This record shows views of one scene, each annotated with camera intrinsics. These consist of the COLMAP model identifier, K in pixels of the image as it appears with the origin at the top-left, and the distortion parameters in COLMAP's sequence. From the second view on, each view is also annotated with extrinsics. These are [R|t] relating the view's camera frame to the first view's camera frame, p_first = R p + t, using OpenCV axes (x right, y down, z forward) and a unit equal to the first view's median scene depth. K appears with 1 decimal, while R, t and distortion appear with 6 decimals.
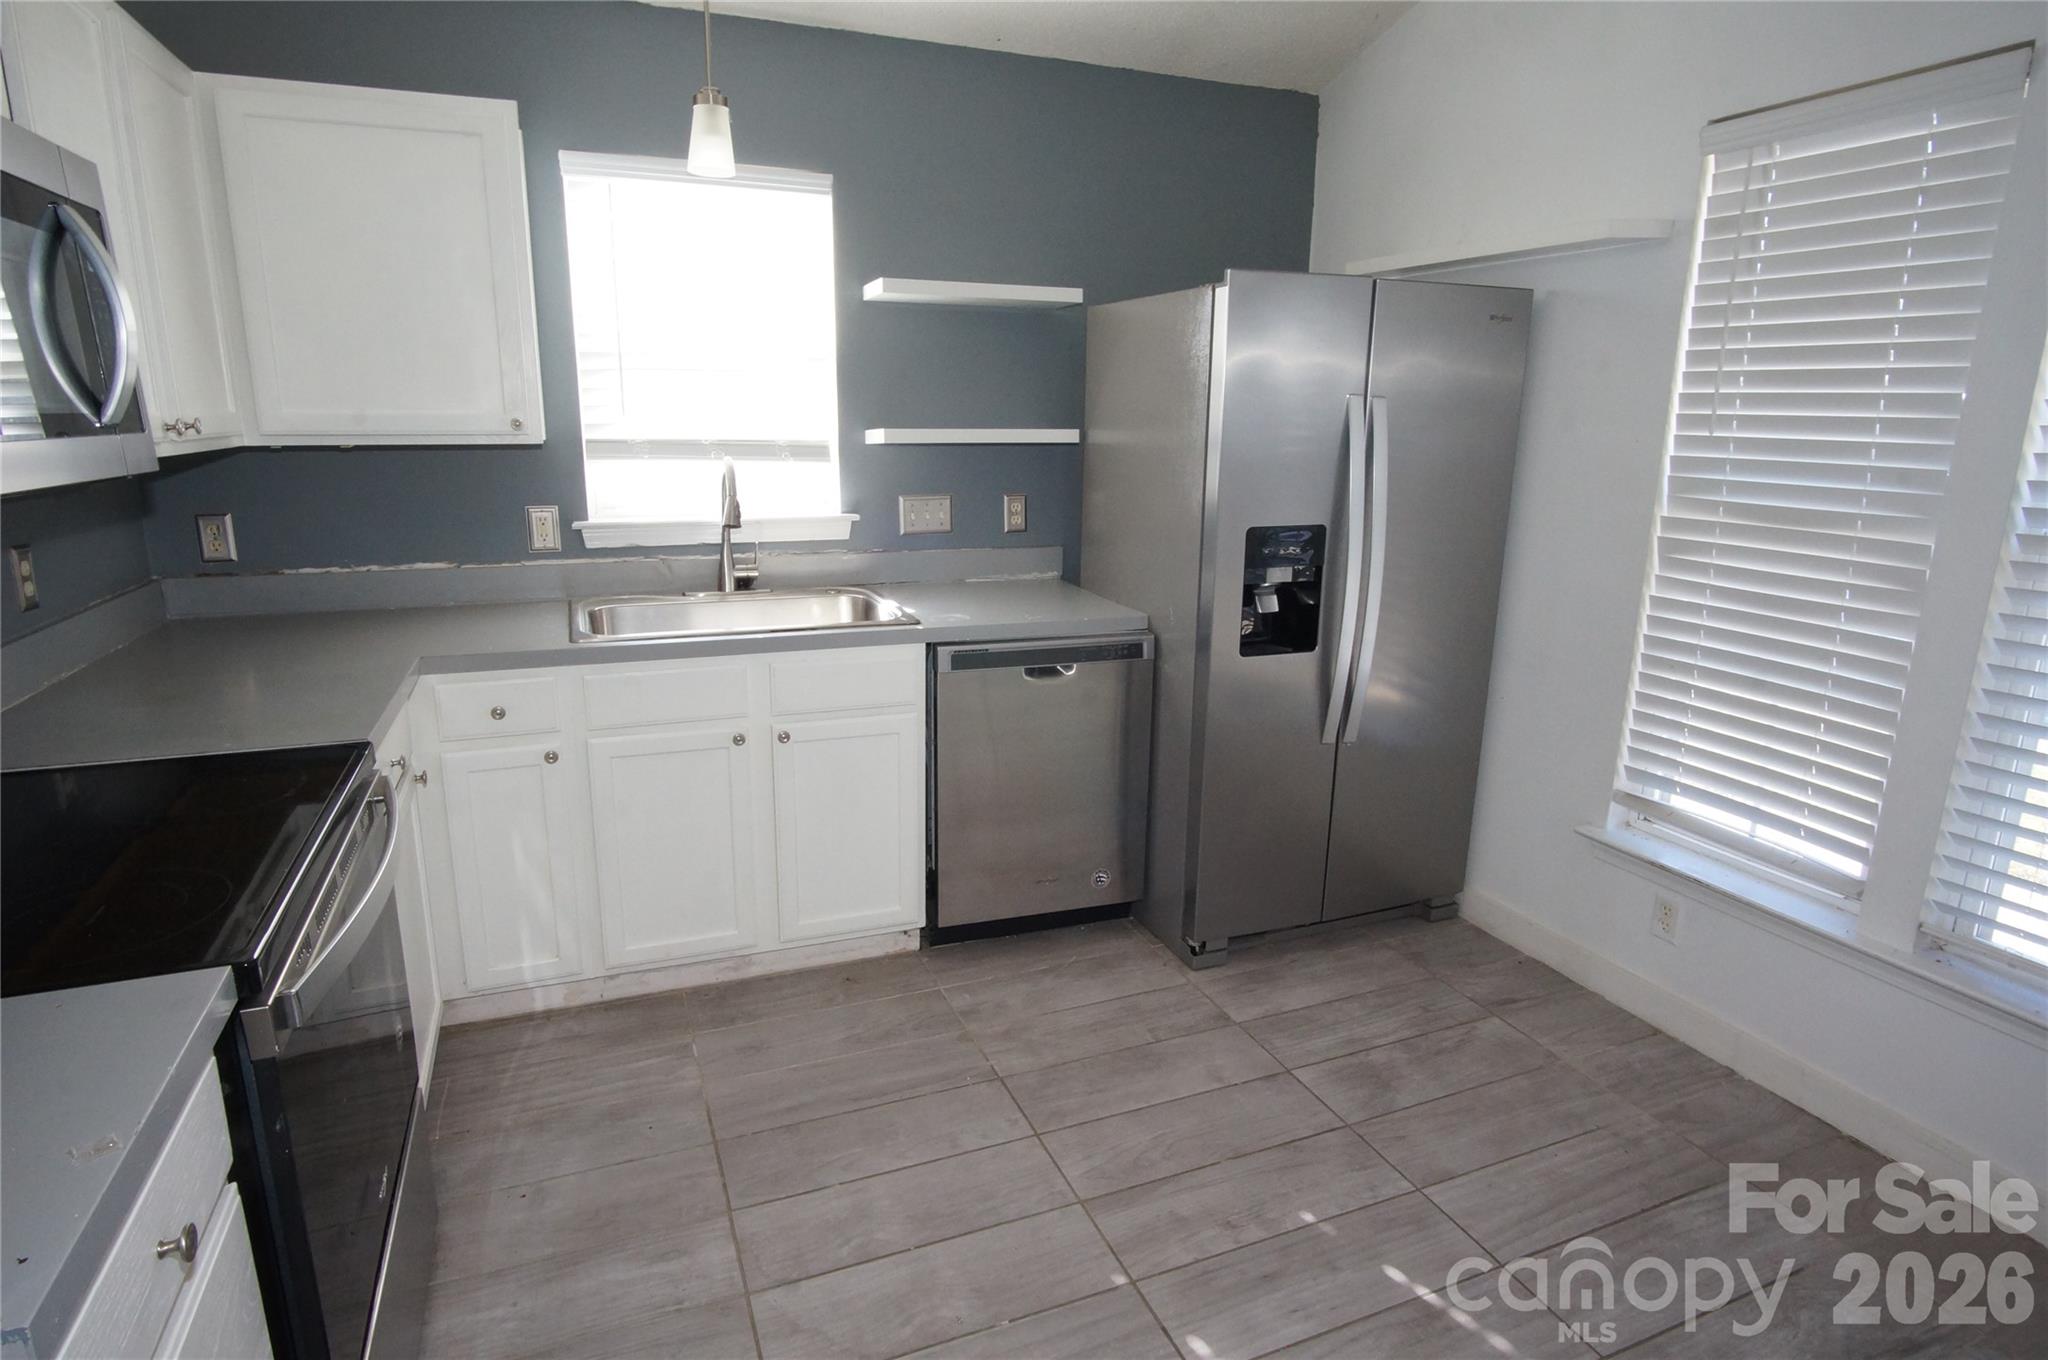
lens RADIAL K [[1088.9, 0, 1009.3], [0, 1088.9, 671.3], [0, 0, 1]] dist [-0.034624, 0.009737]
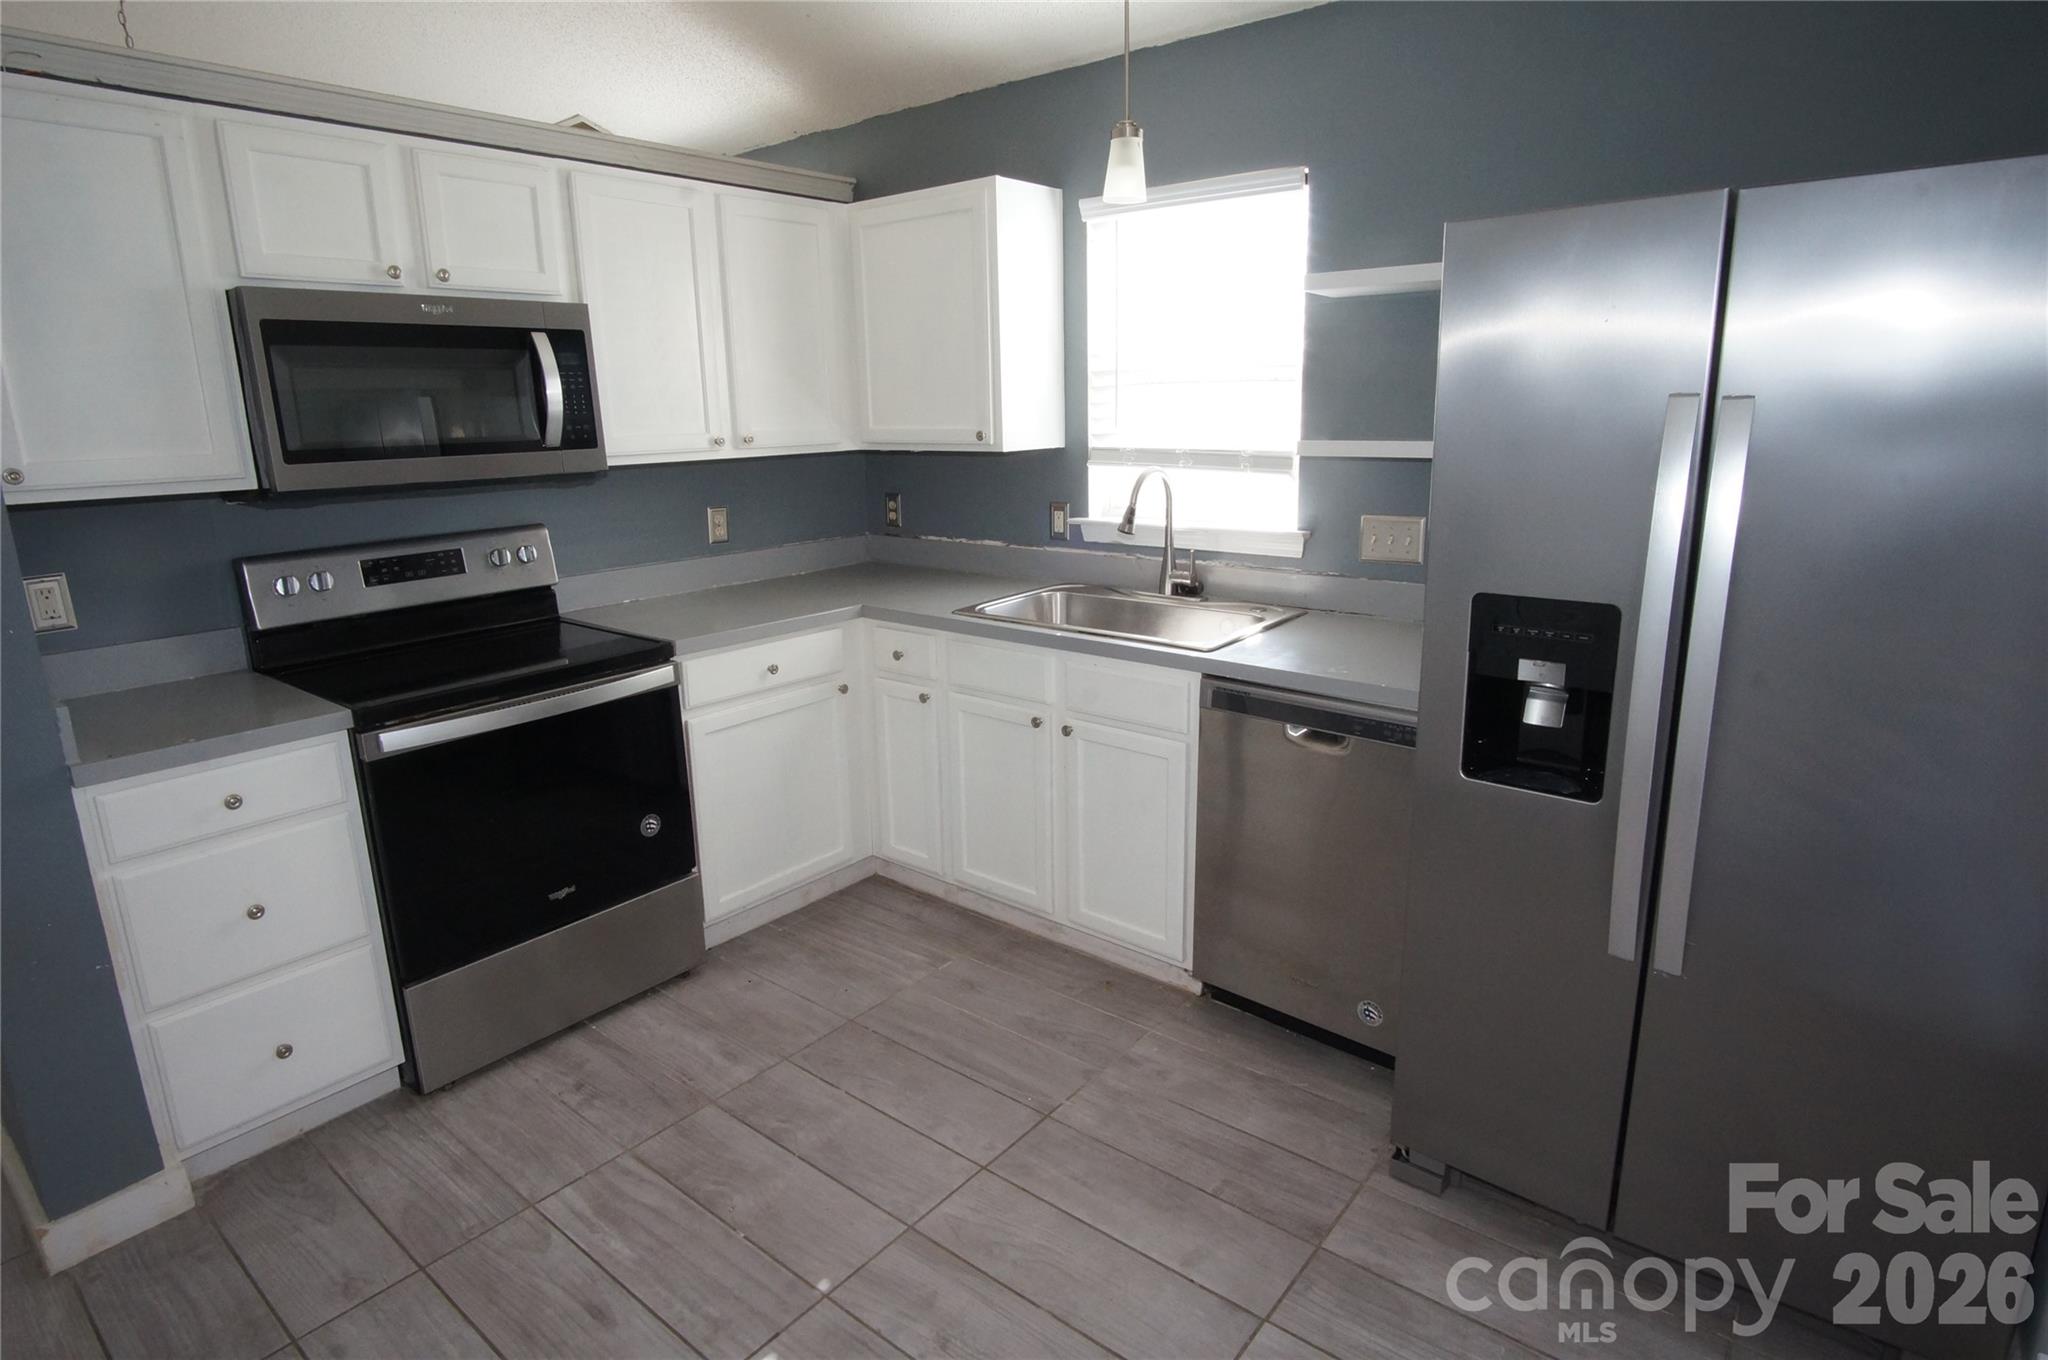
lens RADIAL K [[1088.9, 0, 1009.3], [0, 1088.9, 671.3], [0, 0, 1]] dist [-0.034624, 0.009737]
pose [[0.481646, 0.188725, -0.855804, 0.661071], [-0.180693, 0.976940, 0.113745, -0.106618], [0.857536, 0.099853, 0.504640, 0.400620]]
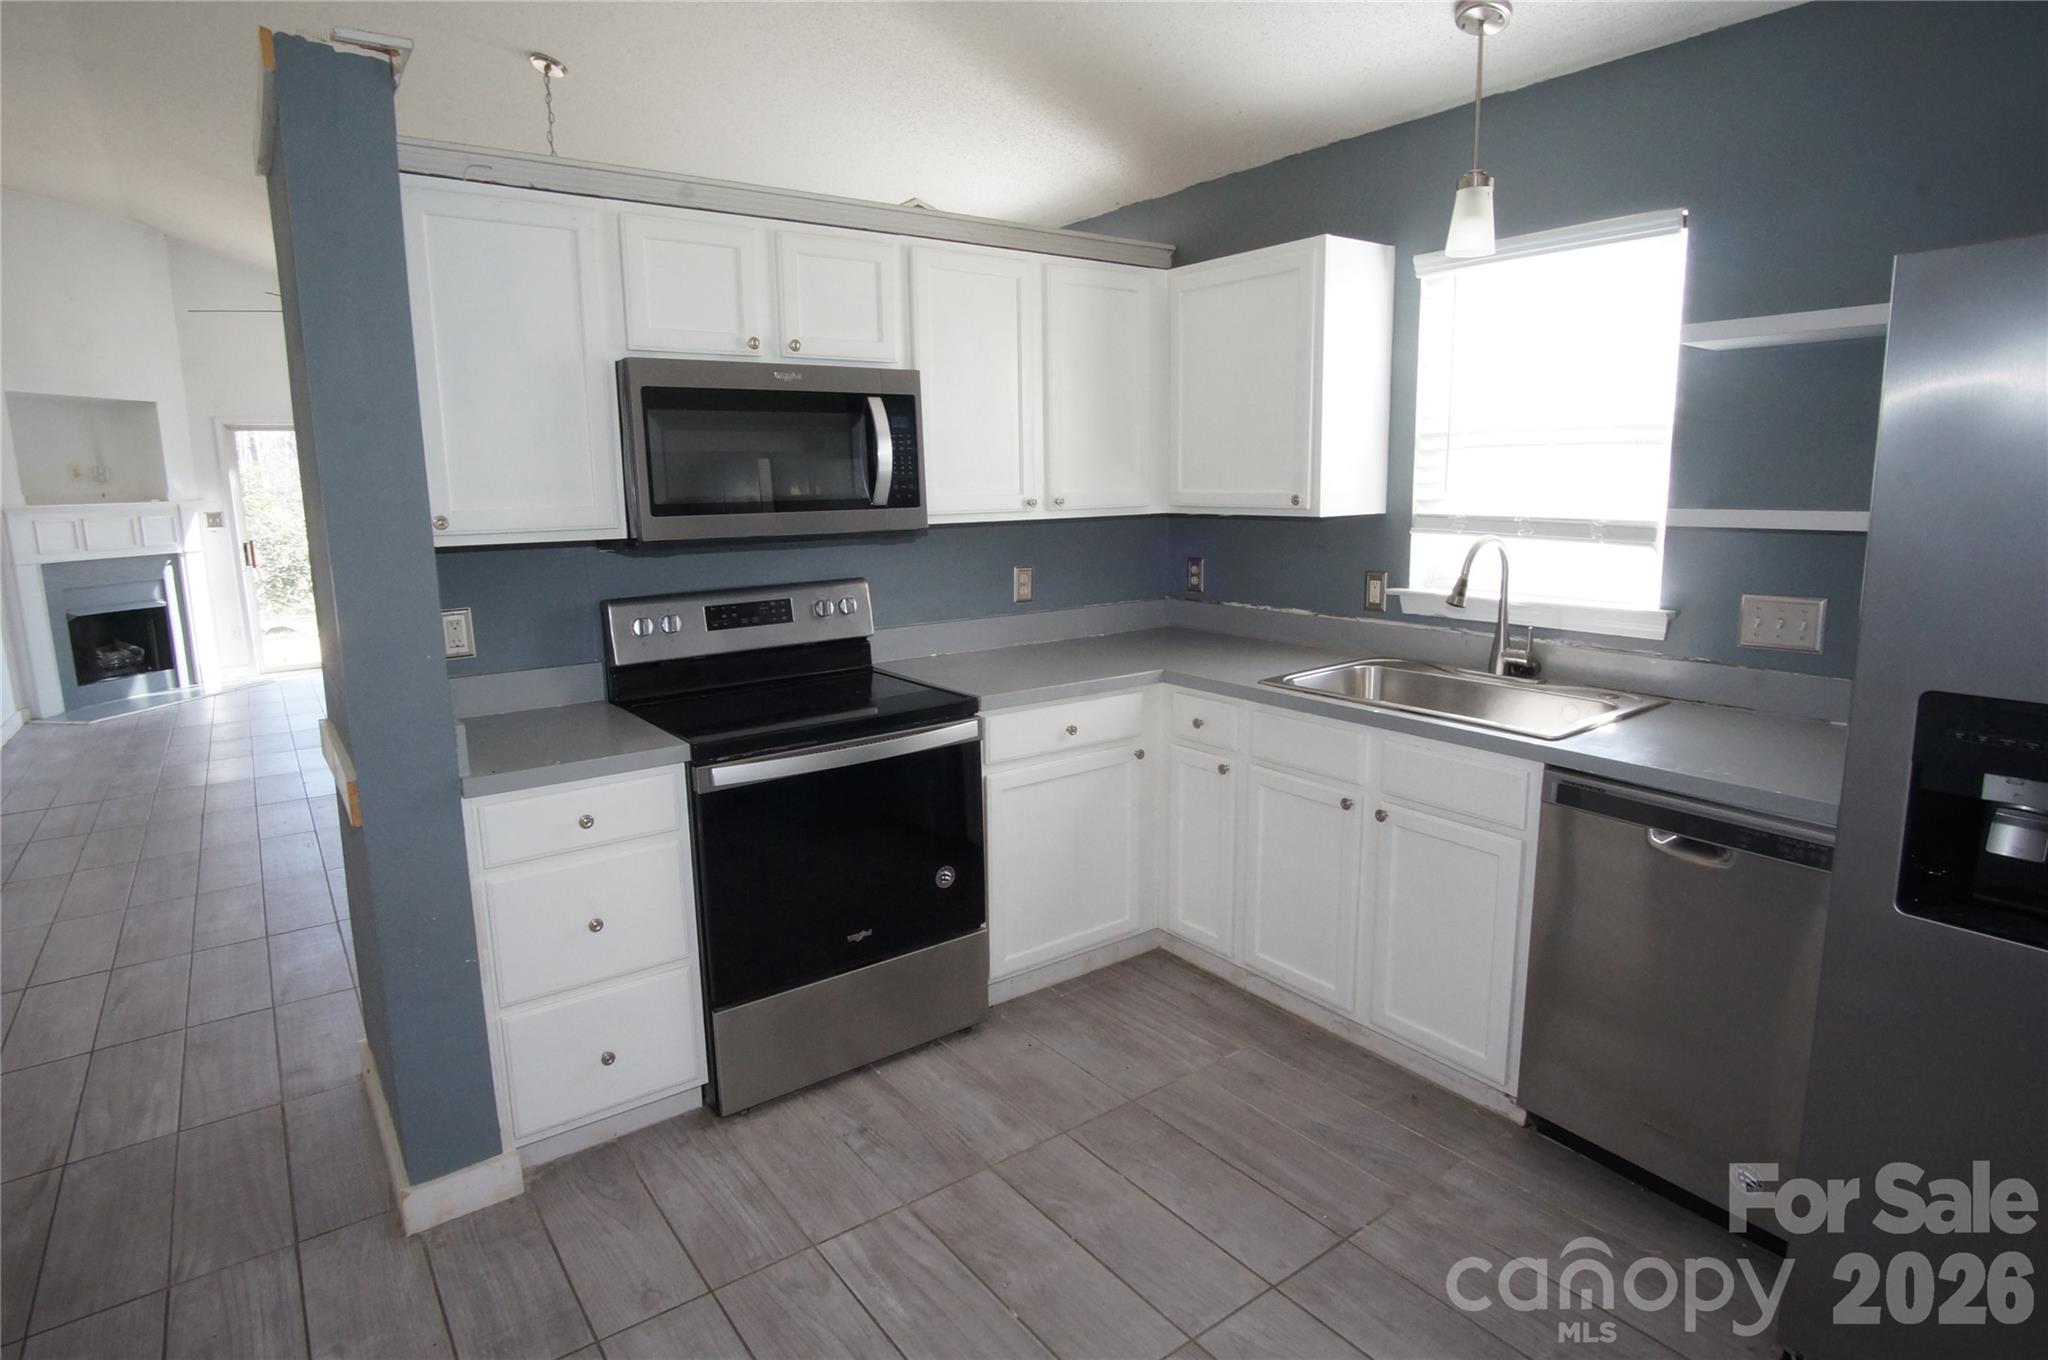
lens RADIAL K [[1088.9, 0, 1009.3], [0, 1088.9, 671.3], [0, 0, 1]] dist [-0.034624, 0.009737]
pose [[0.244466, 0.155639, -0.957086, 0.626174], [-0.207977, 0.972480, 0.105019, -0.099393], [0.947091, 0.173379, 0.270108, 0.384445]]
